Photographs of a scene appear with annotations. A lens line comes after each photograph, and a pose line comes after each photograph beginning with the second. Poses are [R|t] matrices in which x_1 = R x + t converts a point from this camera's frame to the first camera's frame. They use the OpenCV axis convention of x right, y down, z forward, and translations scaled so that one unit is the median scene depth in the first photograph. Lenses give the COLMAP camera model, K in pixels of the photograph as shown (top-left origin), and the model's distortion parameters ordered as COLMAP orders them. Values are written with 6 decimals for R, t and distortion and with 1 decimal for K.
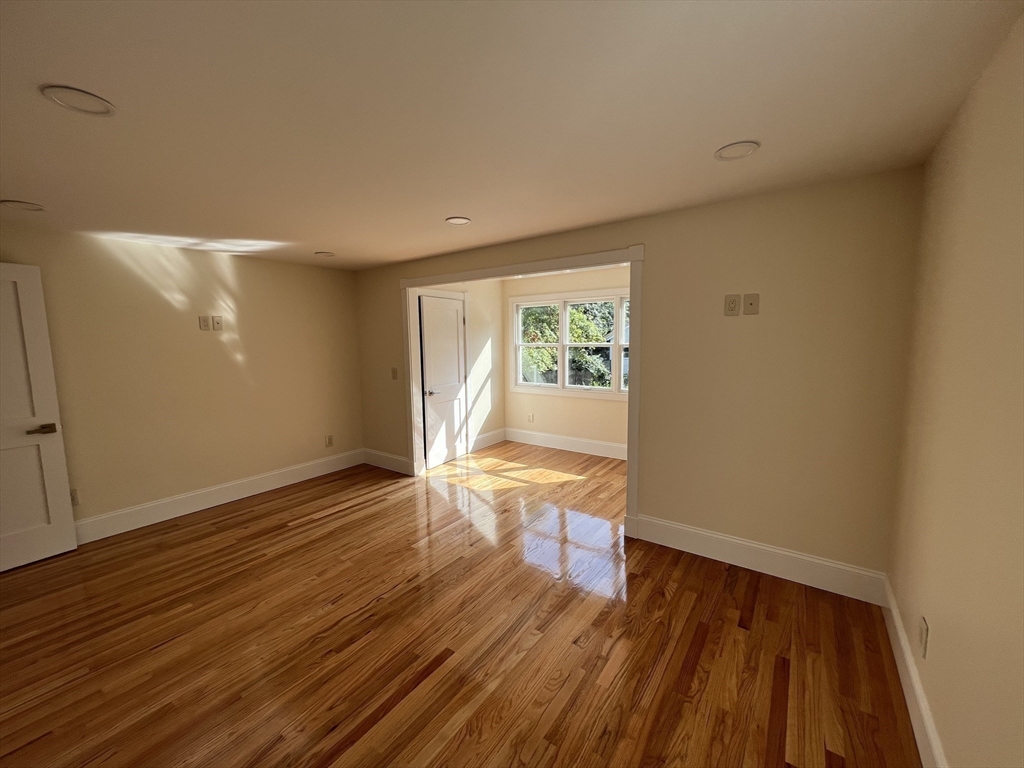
lens RADIAL K [[408.3, 0, 515.5], [0, 408.3, 389.3], [0, 0, 1]] dist [-0.002117, 0.000904]
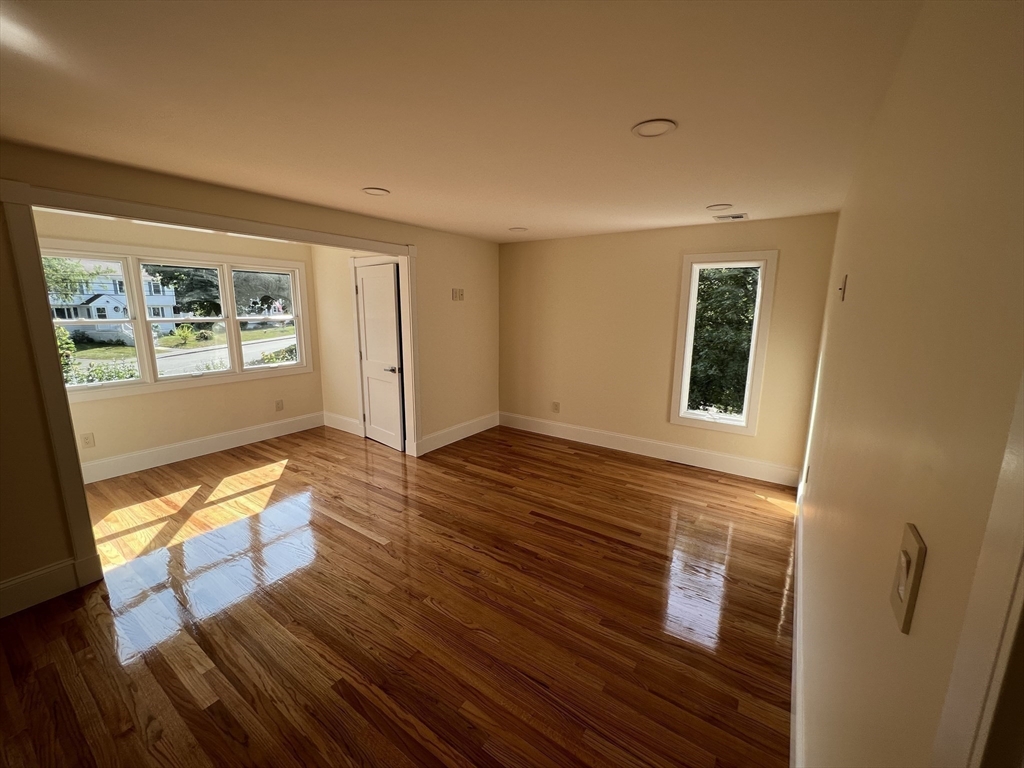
lens RADIAL K [[408.3, 0, 516.6], [0, 408.3, 381.3], [0, 0, 1]] dist [-0.002117, 0.000904]
pose [[-0.026426, -0.167956, 0.985440, -0.763721], [0.116720, 0.978523, 0.169907, -0.061529], [-0.992813, 0.119510, -0.006254, 0.470201]]
